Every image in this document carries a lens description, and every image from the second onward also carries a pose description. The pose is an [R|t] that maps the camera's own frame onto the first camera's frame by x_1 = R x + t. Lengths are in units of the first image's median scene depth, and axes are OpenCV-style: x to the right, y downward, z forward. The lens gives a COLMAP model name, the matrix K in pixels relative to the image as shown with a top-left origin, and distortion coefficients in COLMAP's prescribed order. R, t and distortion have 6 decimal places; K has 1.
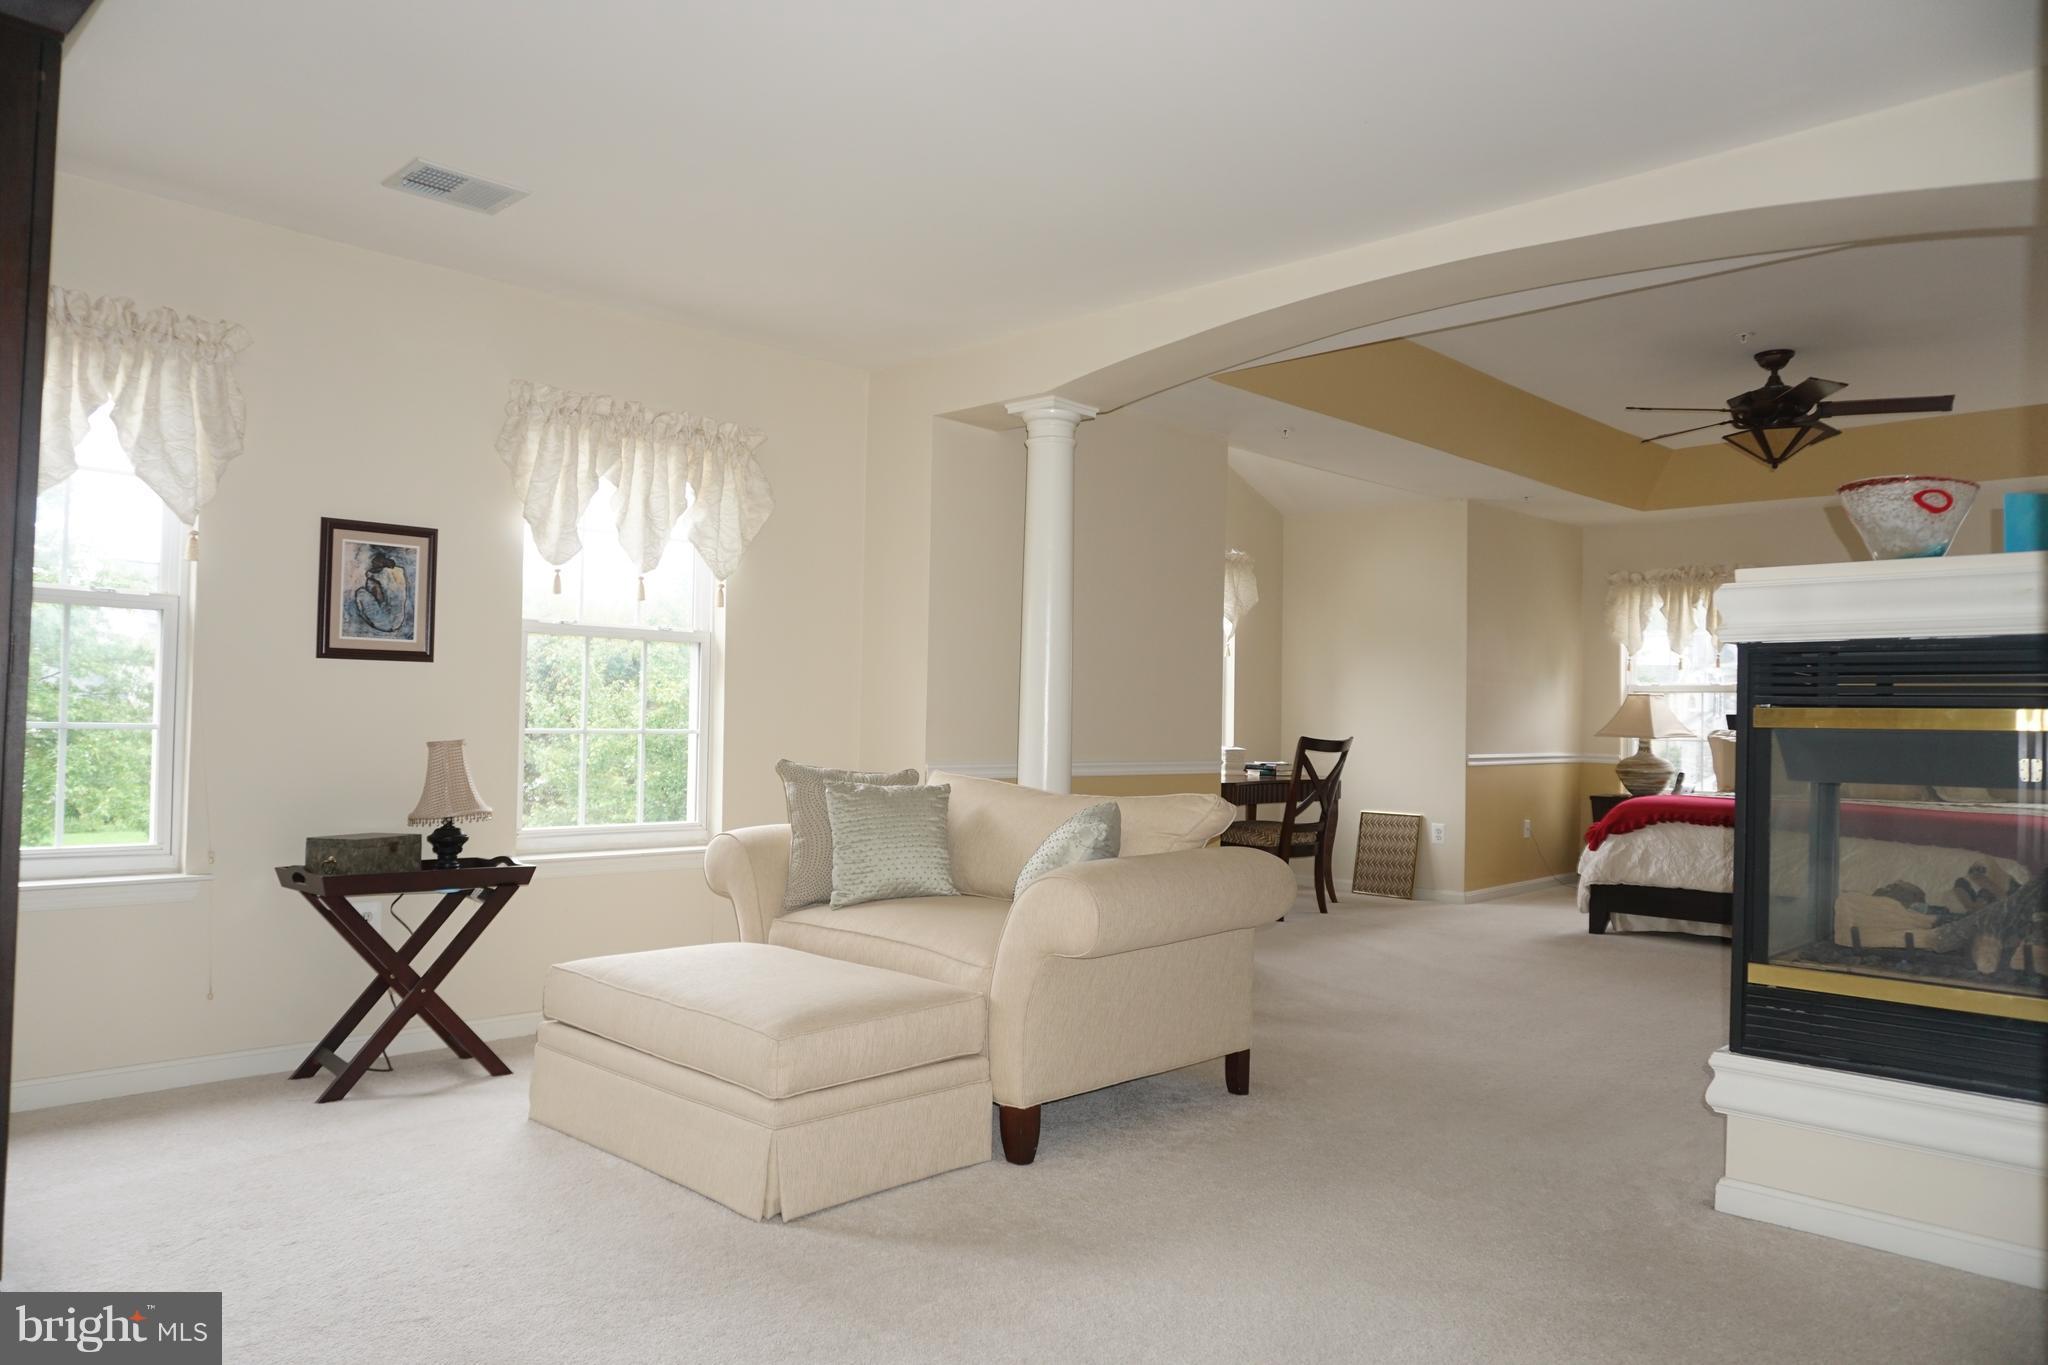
lens RADIAL K [[1379.7, 0, 1019.7], [0, 1379.7, 680.3], [0, 0, 1]] dist [-0.036366, 0.019182]
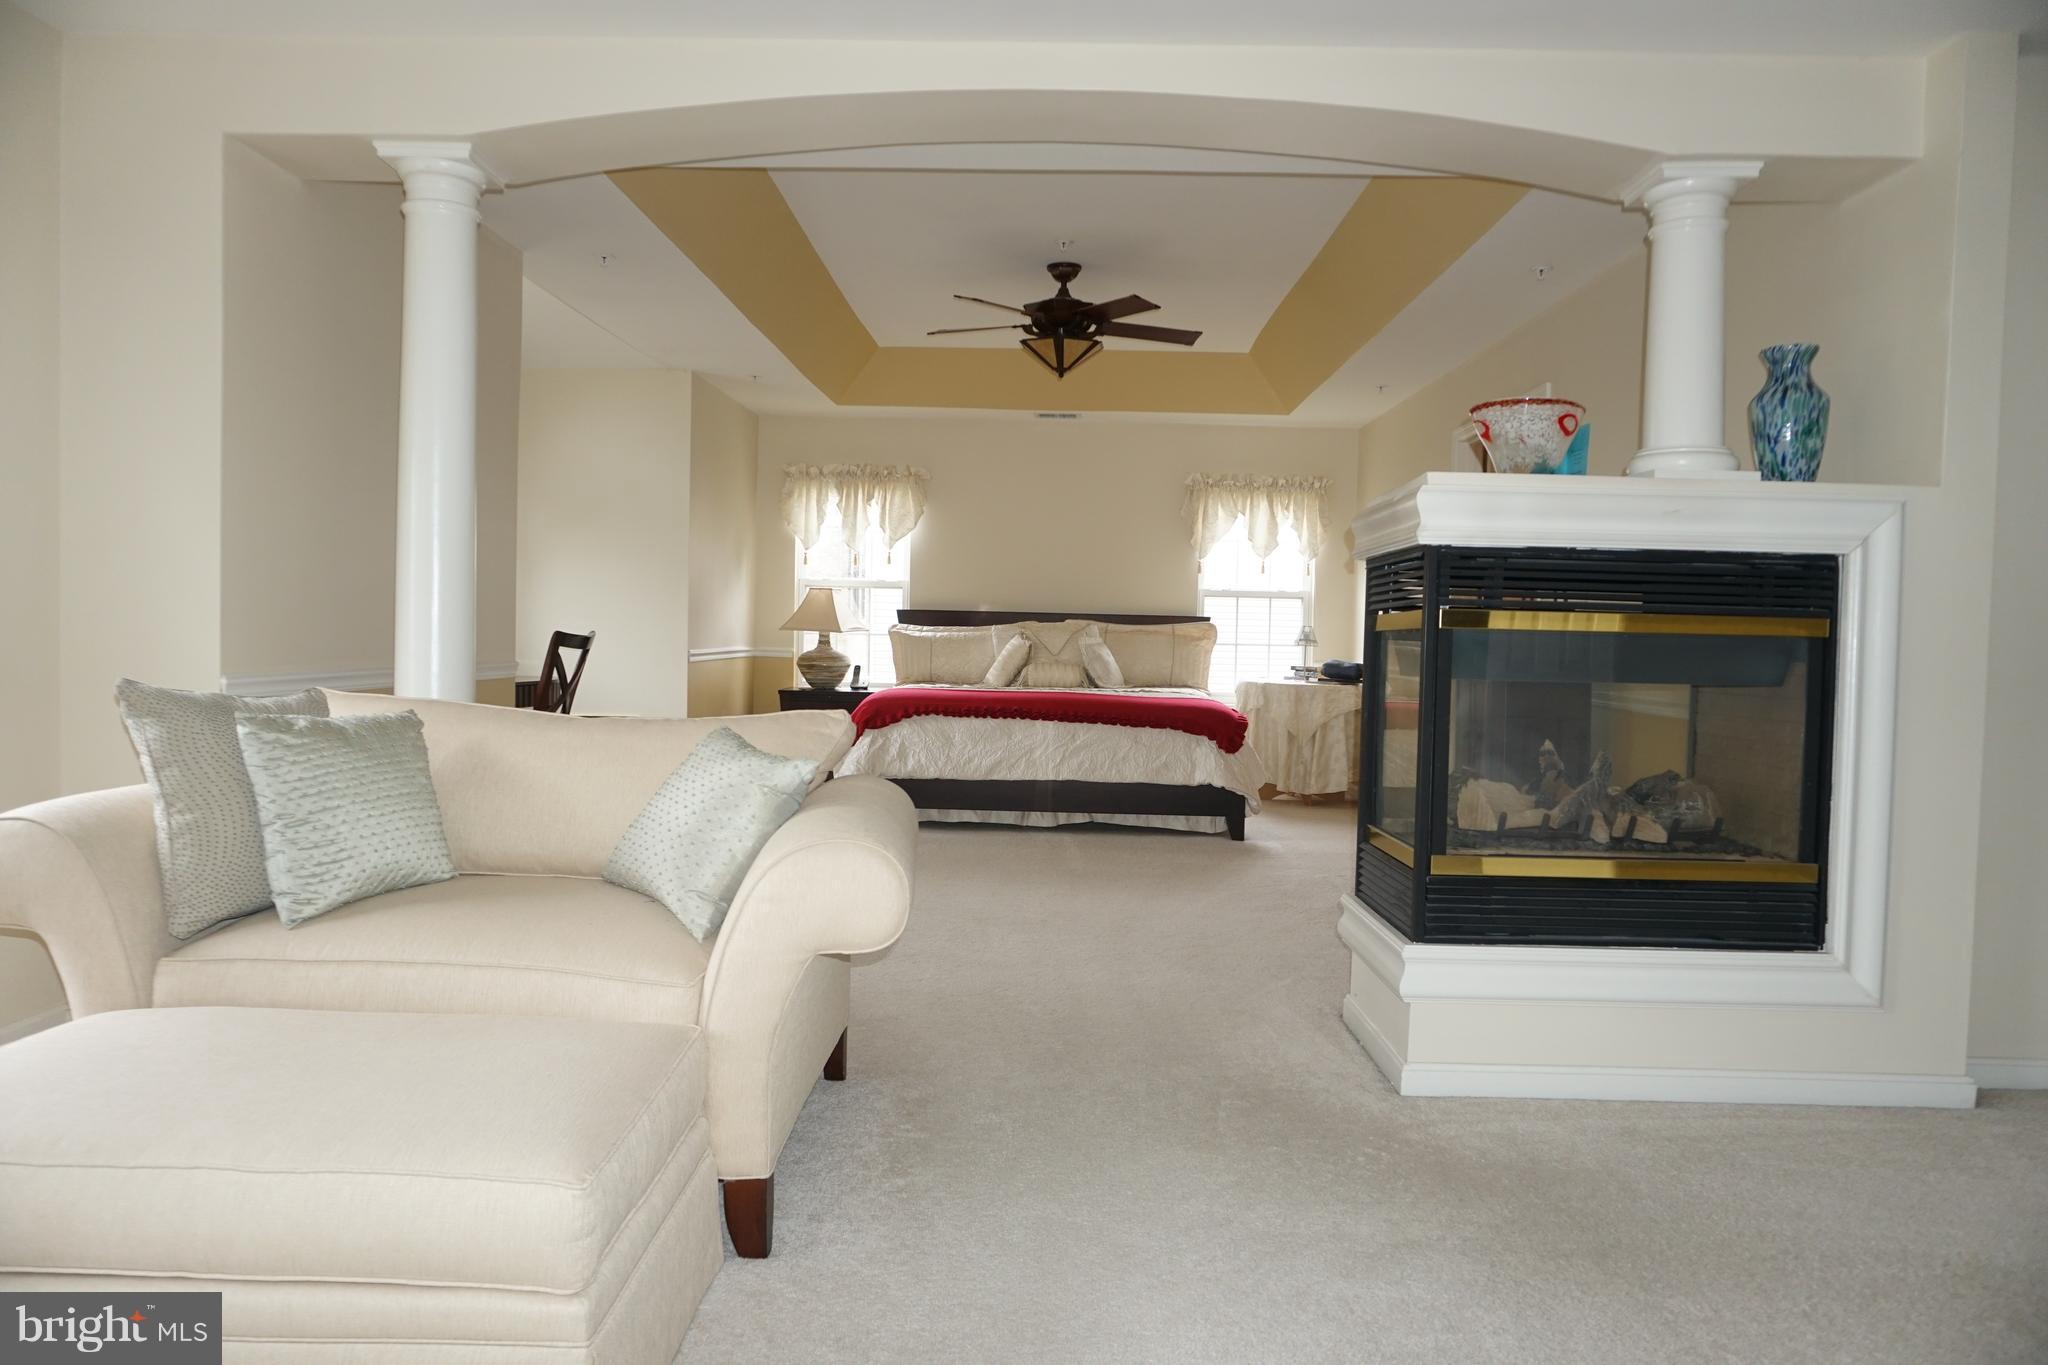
lens RADIAL K [[1379.7, 0, 1029.7], [0, 1379.7, 678.7], [0, 0, 1]] dist [-0.036366, 0.019182]
pose [[0.722864, -0.025465, 0.690521, -0.204059], [-0.029104, 0.997312, 0.067246, 0.005866], [-0.690377, -0.068707, 0.720179, 0.235758]]
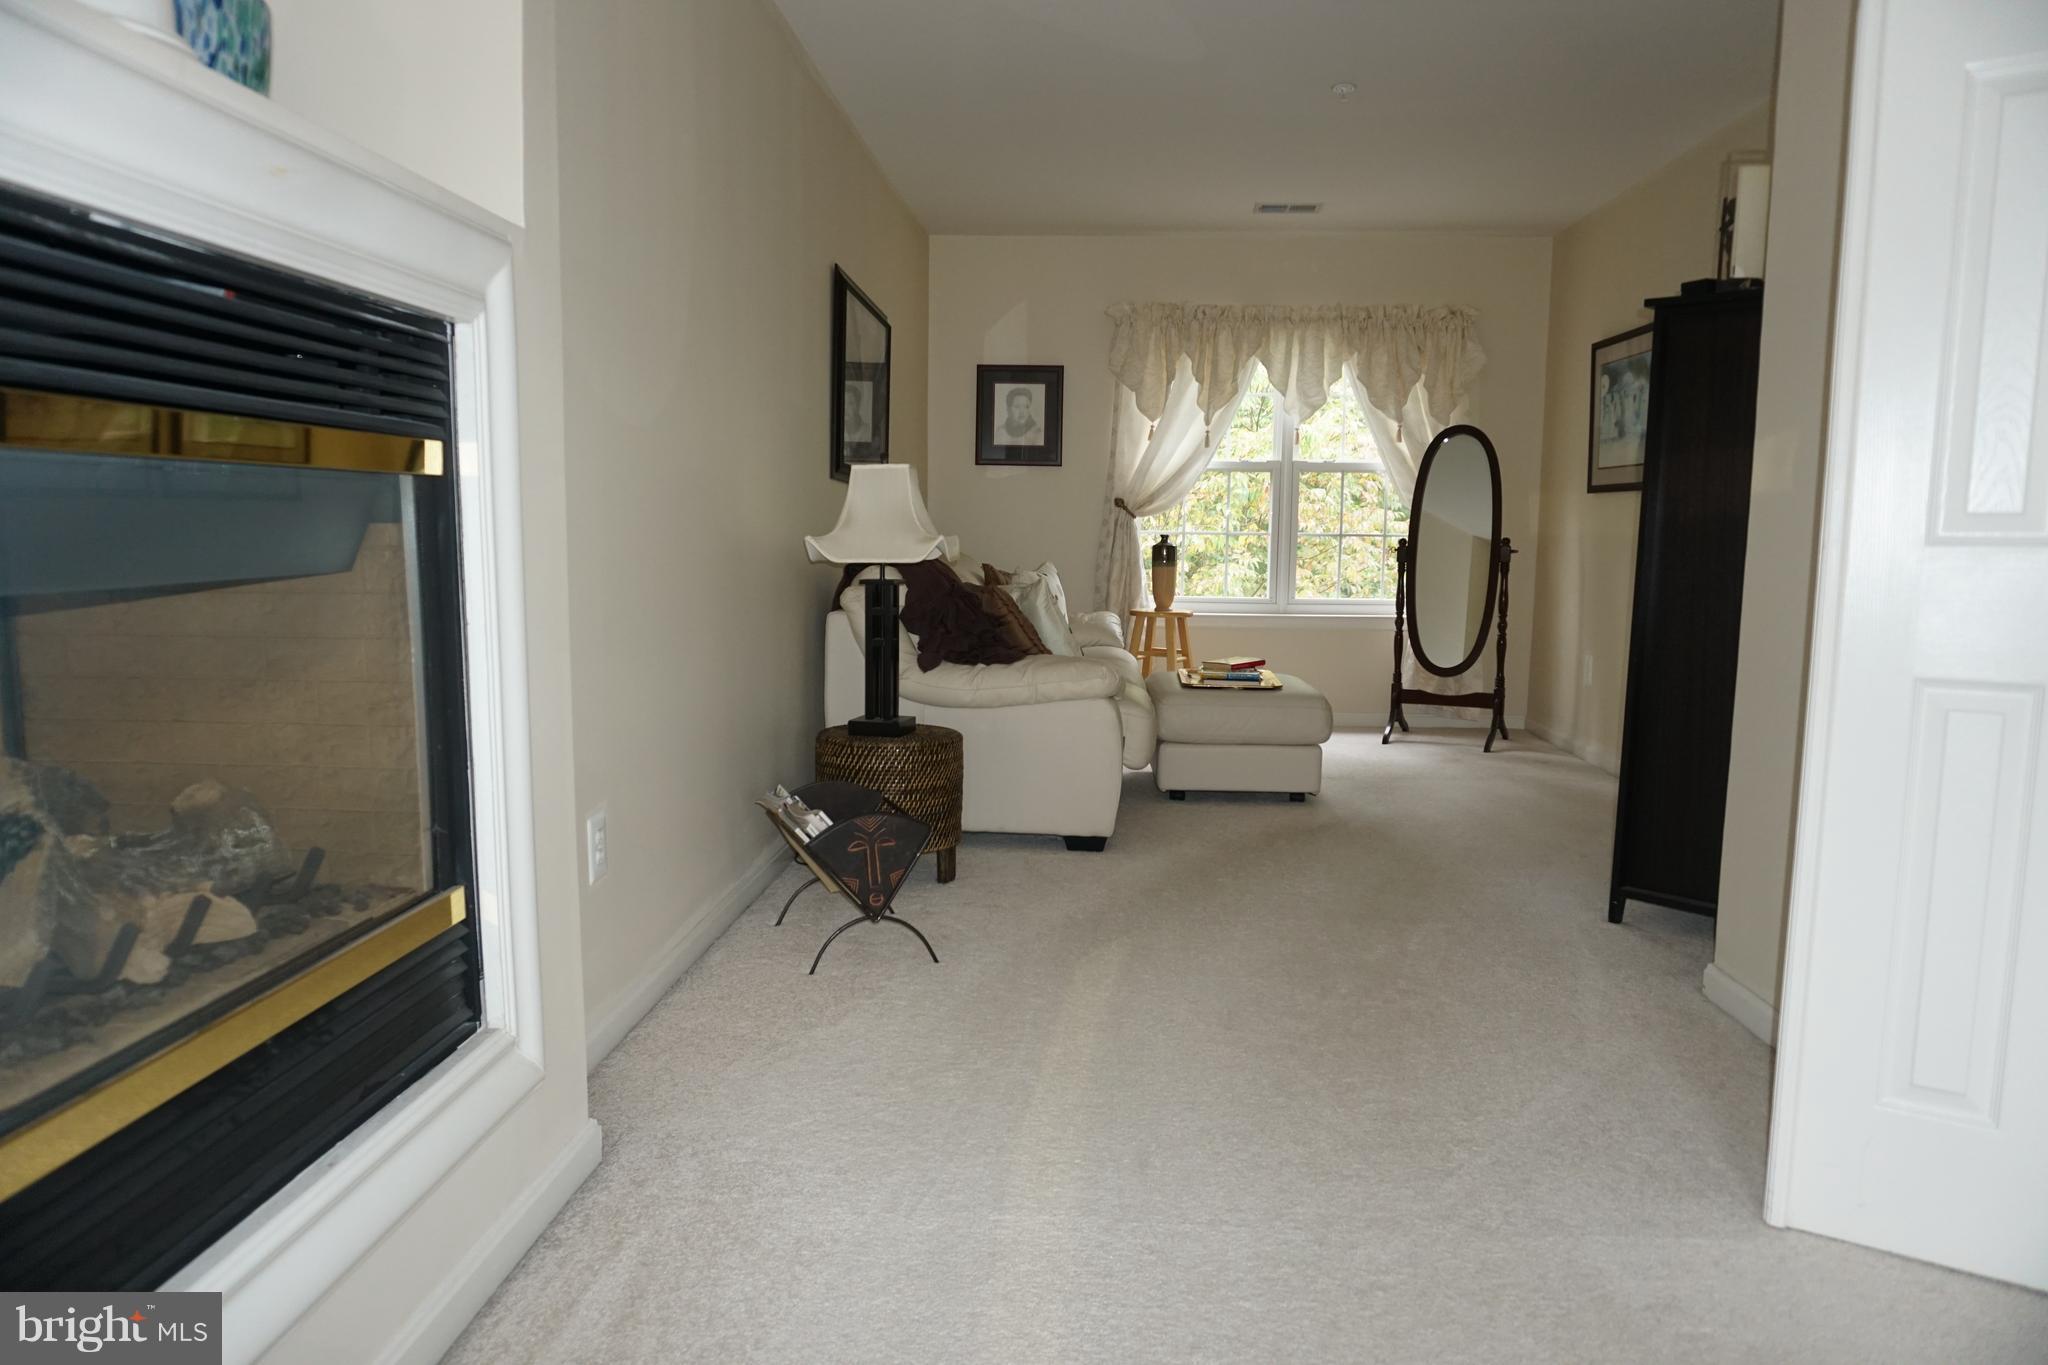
lens RADIAL K [[1379.7, 0, 1027.5], [0, 1379.7, 688.9], [0, 0, 1]] dist [-0.036366, 0.019182]
pose [[-0.661748, -0.113790, 0.741040, 0.081684], [-0.042352, 0.992510, 0.114583, 0.022772], [-0.748529, 0.044440, -0.661611, 0.502610]]
